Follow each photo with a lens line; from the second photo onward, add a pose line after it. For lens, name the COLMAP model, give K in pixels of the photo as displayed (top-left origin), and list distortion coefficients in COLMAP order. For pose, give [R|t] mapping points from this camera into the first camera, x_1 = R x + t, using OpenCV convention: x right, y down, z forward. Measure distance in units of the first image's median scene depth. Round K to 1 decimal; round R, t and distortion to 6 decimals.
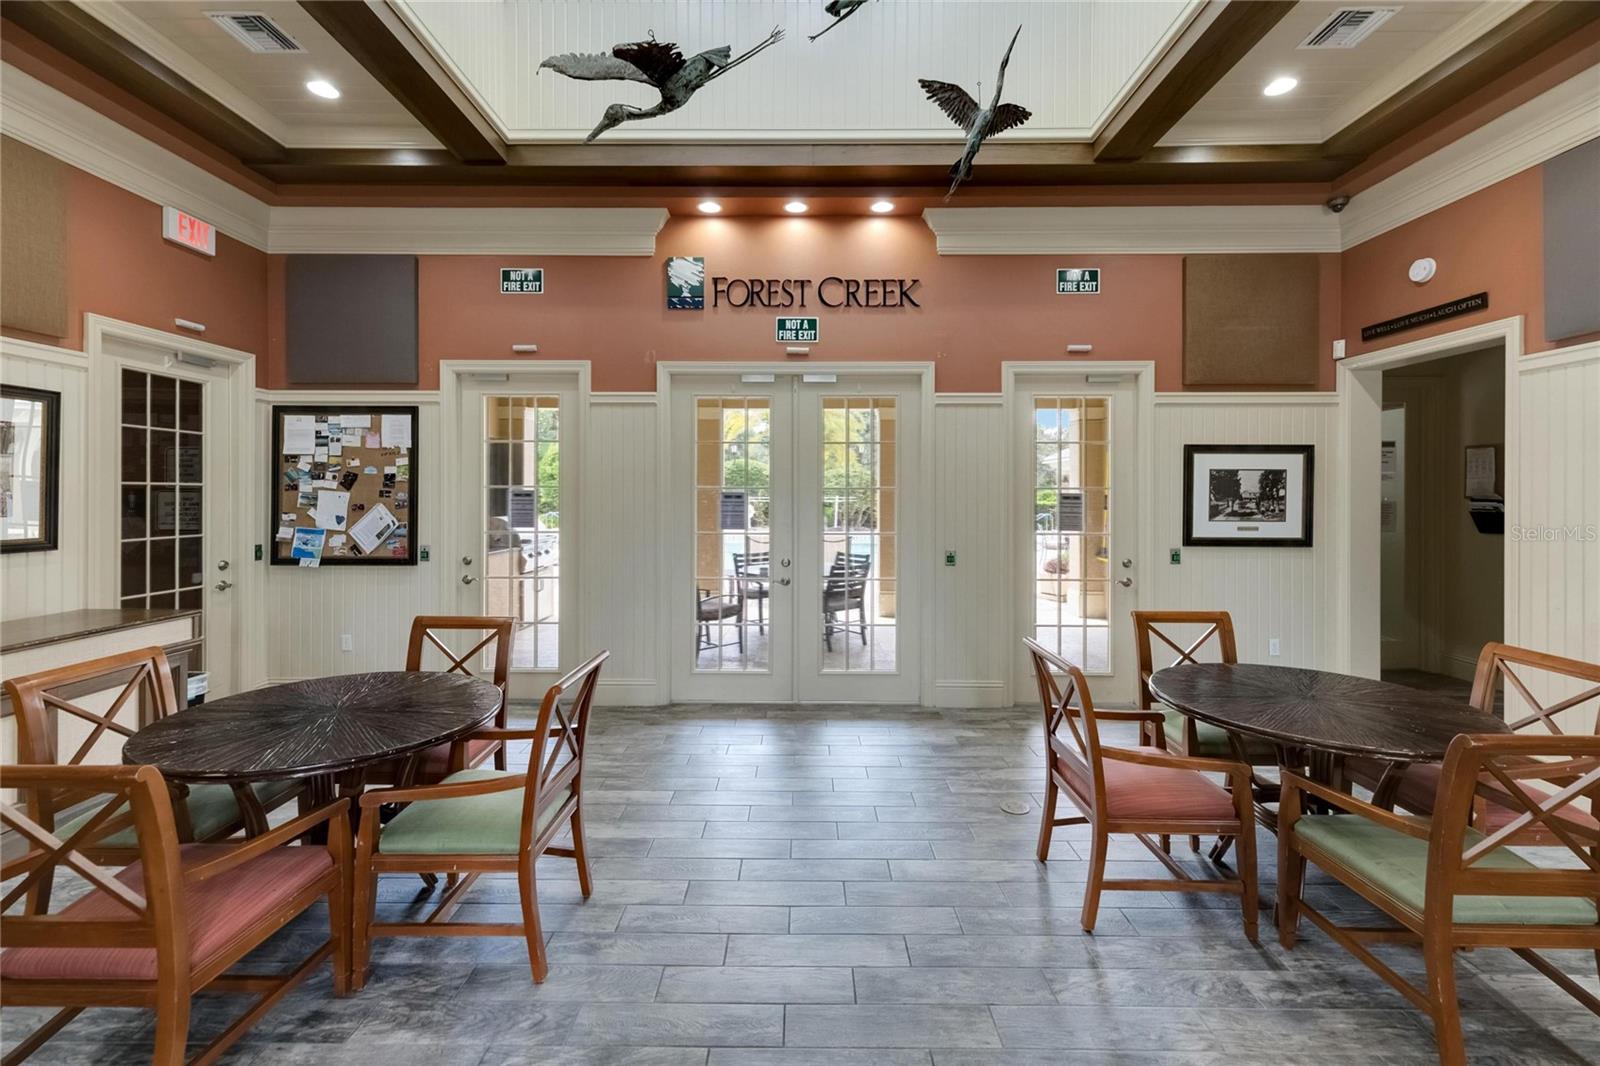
lens RADIAL K [[674.9, 0, 798.7], [0, 674.9, 499.7], [0, 0, 1]] dist [0.012891, -0.000641]
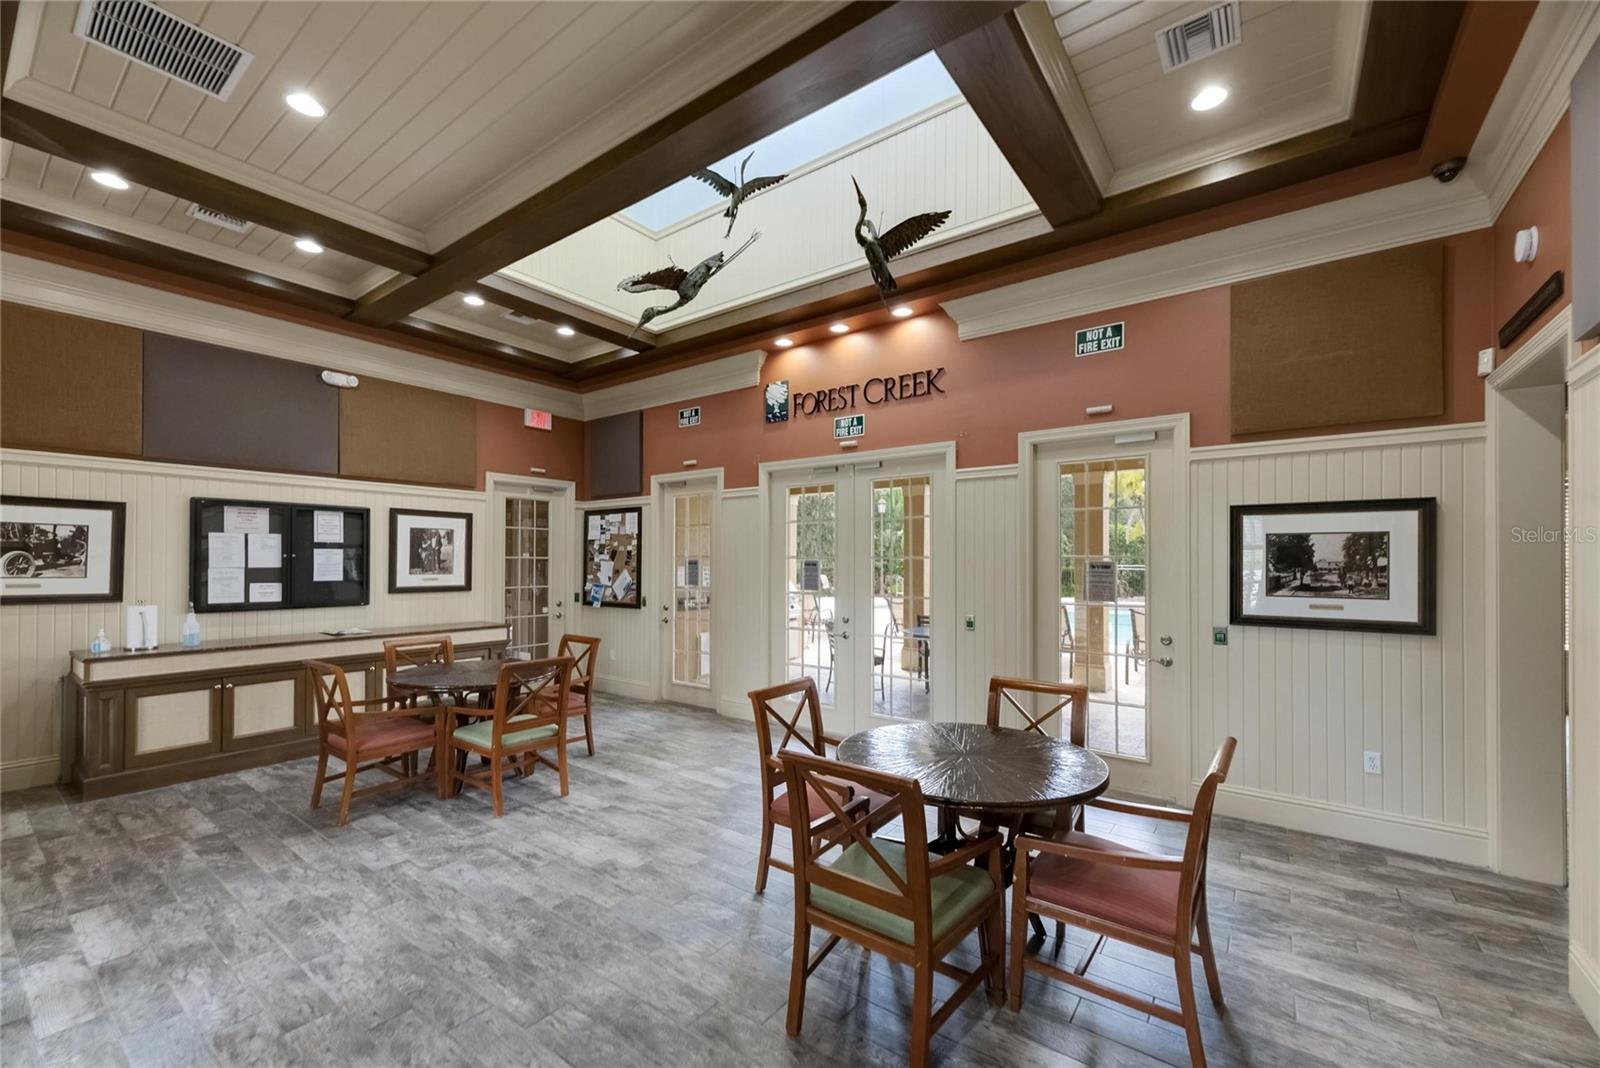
lens RADIAL K [[638.4, 0, 798.0], [0, 638.4, 555.5], [0, 0, 1]] dist [0.006793, -0.000062]
pose [[0.808694, -0.006737, -0.588191, 0.596476], [-0.003238, 0.999868, -0.015904, -0.003663], [0.588221, 0.014766, 0.808566, 0.028458]]
